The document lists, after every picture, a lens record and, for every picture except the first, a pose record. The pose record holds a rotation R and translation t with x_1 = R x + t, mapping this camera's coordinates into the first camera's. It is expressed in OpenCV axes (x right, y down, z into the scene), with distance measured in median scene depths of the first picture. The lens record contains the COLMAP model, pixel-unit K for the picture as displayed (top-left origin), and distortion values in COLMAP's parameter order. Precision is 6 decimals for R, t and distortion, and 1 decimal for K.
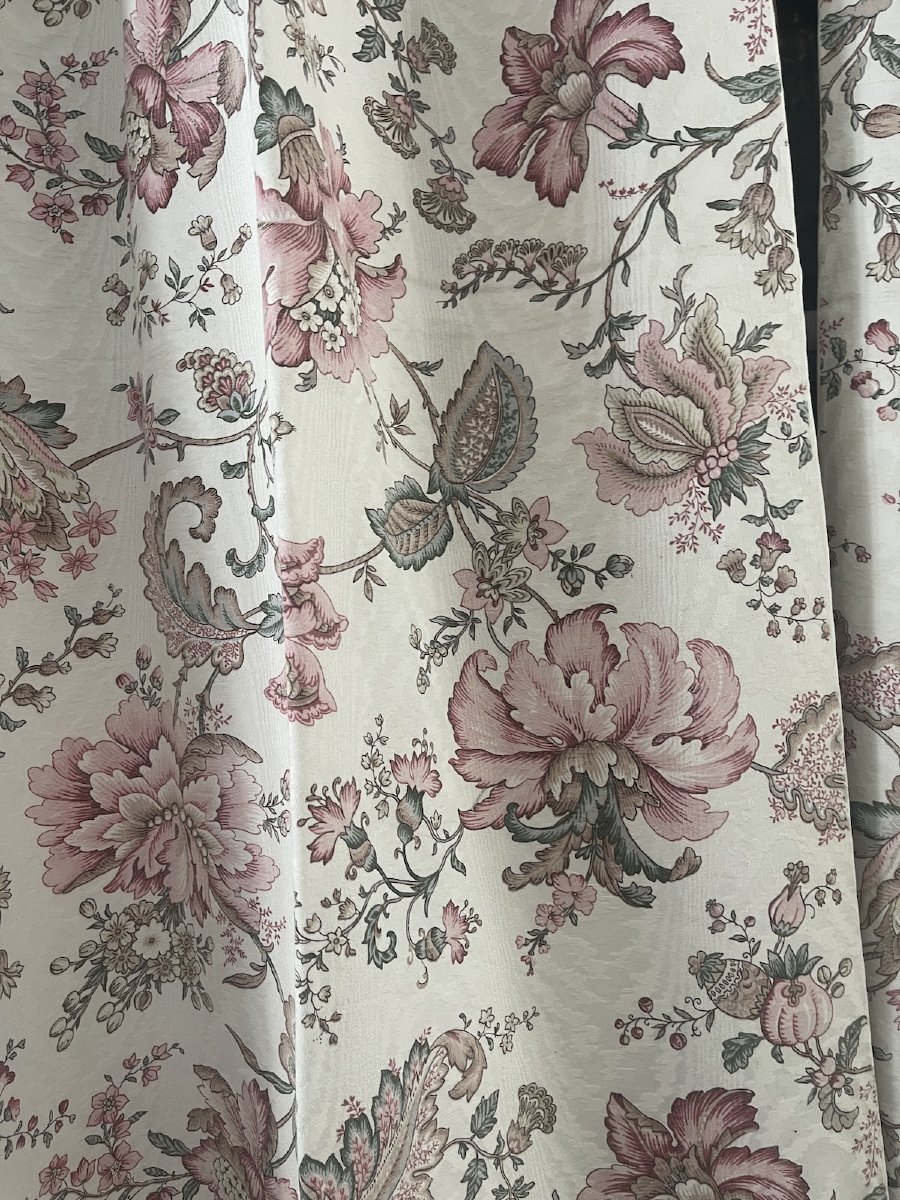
lens RADIAL K [[925.2, 0, 450.0], [0, 925.2, 600.0], [0, 0, 1]] dist [0.081419, -0.113449]
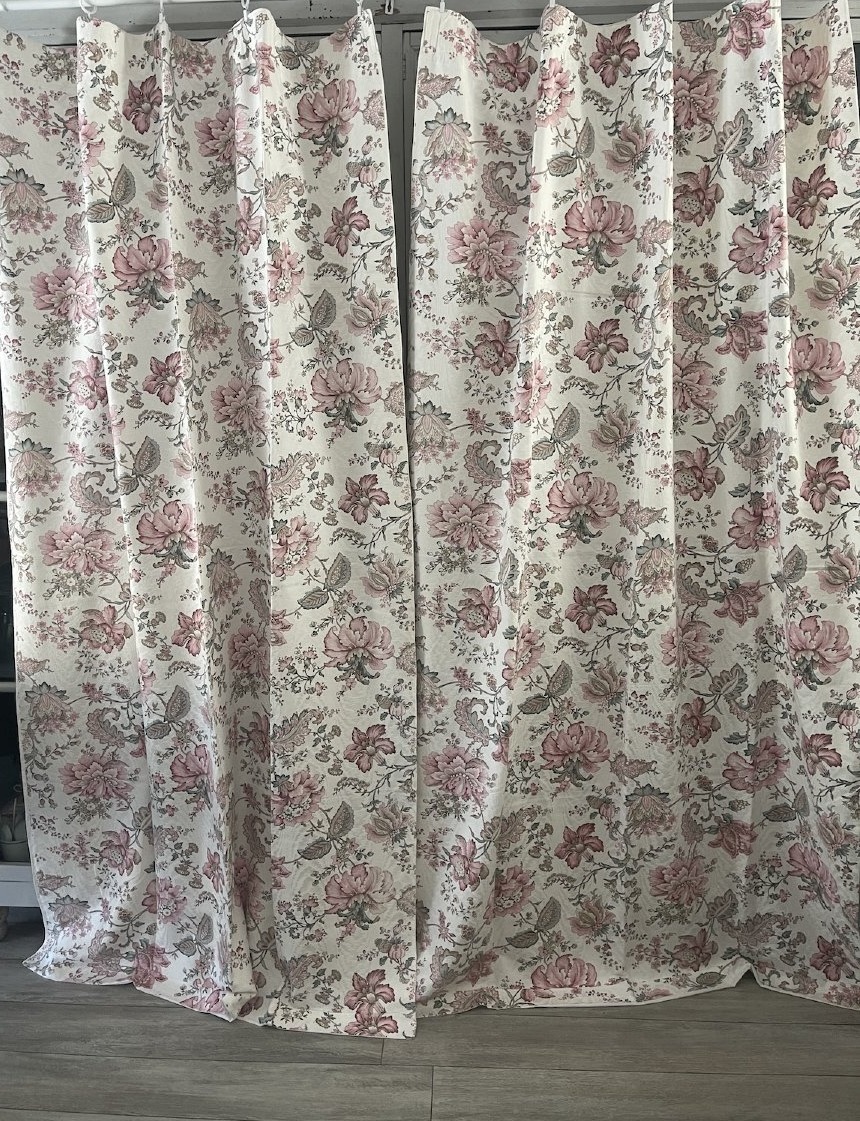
lens RADIAL K [[915.3, 0, 410.6], [0, 915.3, 531.2], [0, 0, 1]] dist [0.077076, -0.114584]
pose [[0.995392, 0.061990, -0.073159, 0.794813], [-0.050622, 0.987672, 0.148126, 0.148844], [0.081440, -0.143740, 0.986259, -3.150054]]
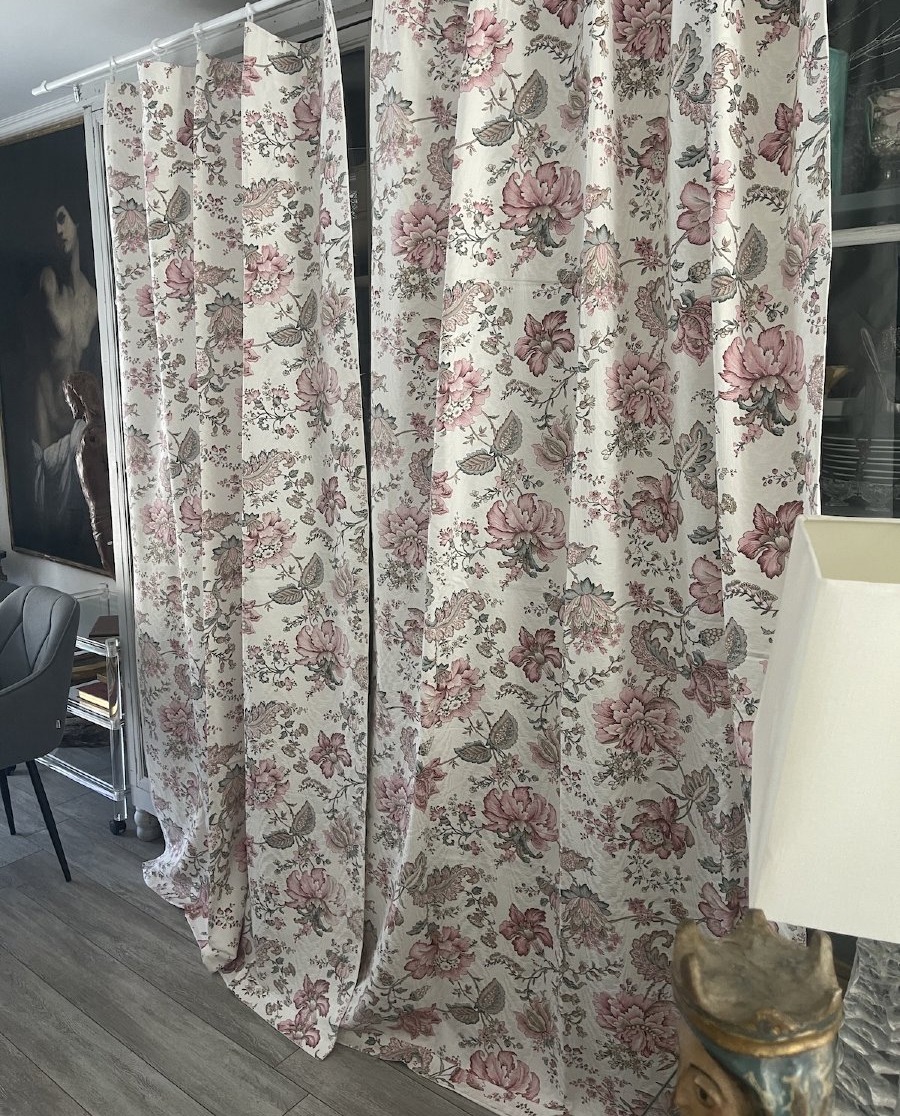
lens RADIAL K [[912.6, 0, 446.8], [0, 912.6, 525.4], [0, 0, 1]] dist [0.072226, -0.100219]
pose [[0.760213, 0.163698, -0.628712, 3.271523], [-0.059677, 0.981239, 0.183326, -0.042387], [0.646927, -0.101847, 0.755720, -1.778789]]
